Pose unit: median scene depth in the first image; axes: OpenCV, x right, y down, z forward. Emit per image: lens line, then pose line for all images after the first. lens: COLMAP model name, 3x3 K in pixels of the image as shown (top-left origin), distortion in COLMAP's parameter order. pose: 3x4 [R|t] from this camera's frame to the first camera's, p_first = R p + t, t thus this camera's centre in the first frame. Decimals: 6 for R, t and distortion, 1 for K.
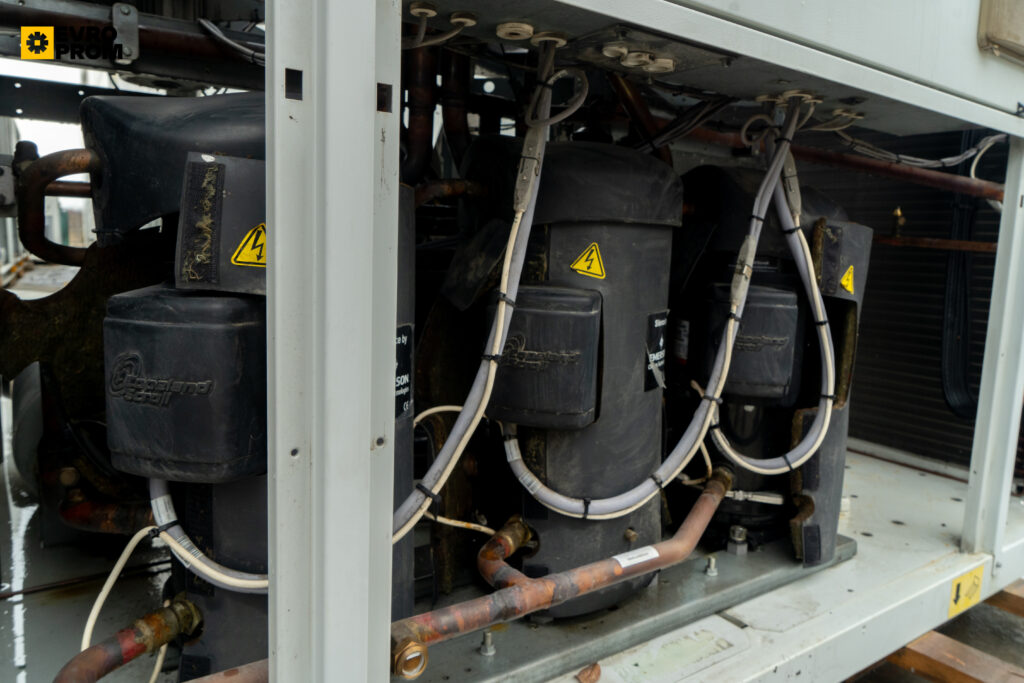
lens RADIAL K [[701.0, 0, 517.5], [0, 701.0, 337.1], [0, 0, 1]] dist [-0.029934, 0.012501]
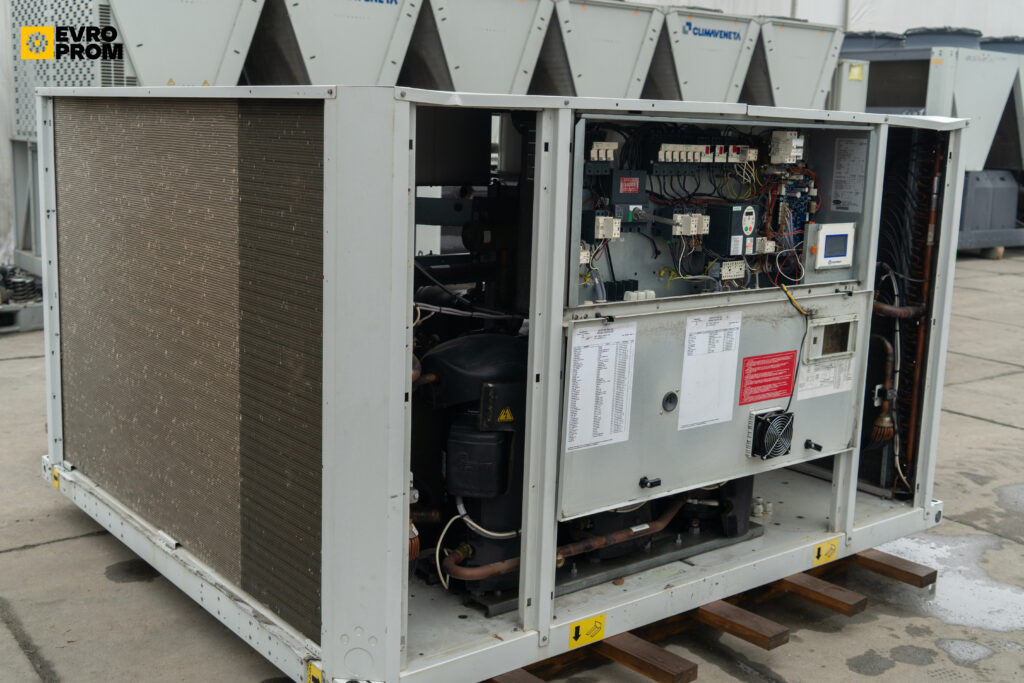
lens RADIAL K [[1126.1, 0, 512.8], [0, 1126.1, 318.7], [0, 0, 1]] dist [-0.011139, -0.007858]
pose [[0.997794, -0.019089, 0.063585, -0.347012], [0.016992, 0.999299, 0.033359, -0.370083], [-0.064177, -0.032205, 0.997419, -1.962771]]
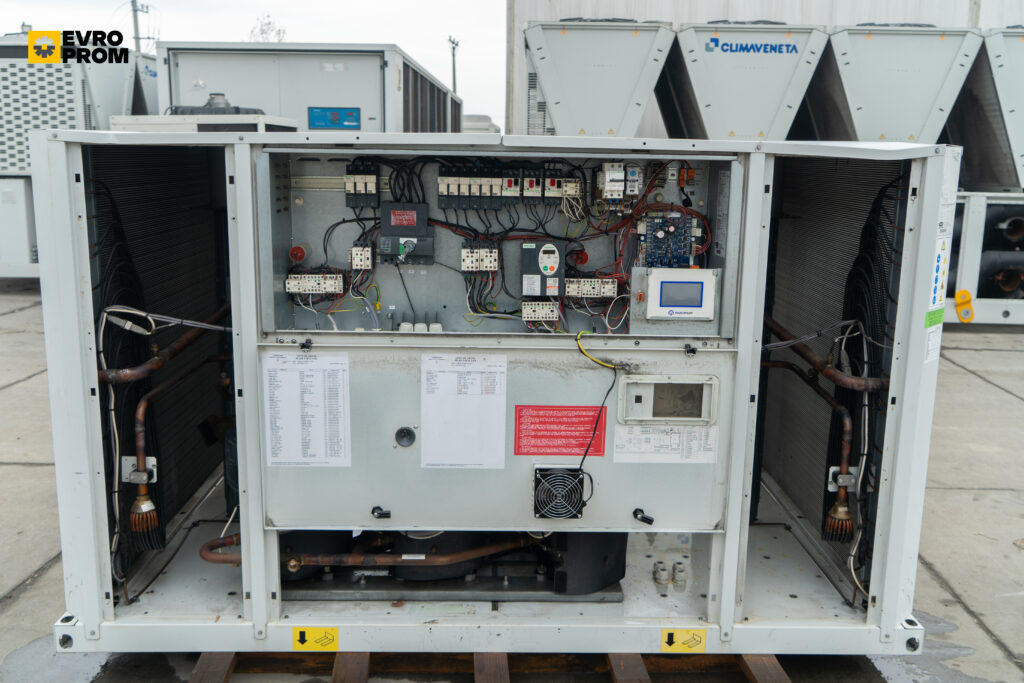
lens RADIAL K [[1004.4, 0, 512.0], [0, 1004.4, 341.5], [0, 0, 1]] dist [0.055209, -0.182993]
pose [[0.840477, 0.088436, -0.534582, 1.626353], [-0.058267, 0.995621, 0.073098, -0.488650], [0.538706, -0.030289, 0.841949, -1.197436]]
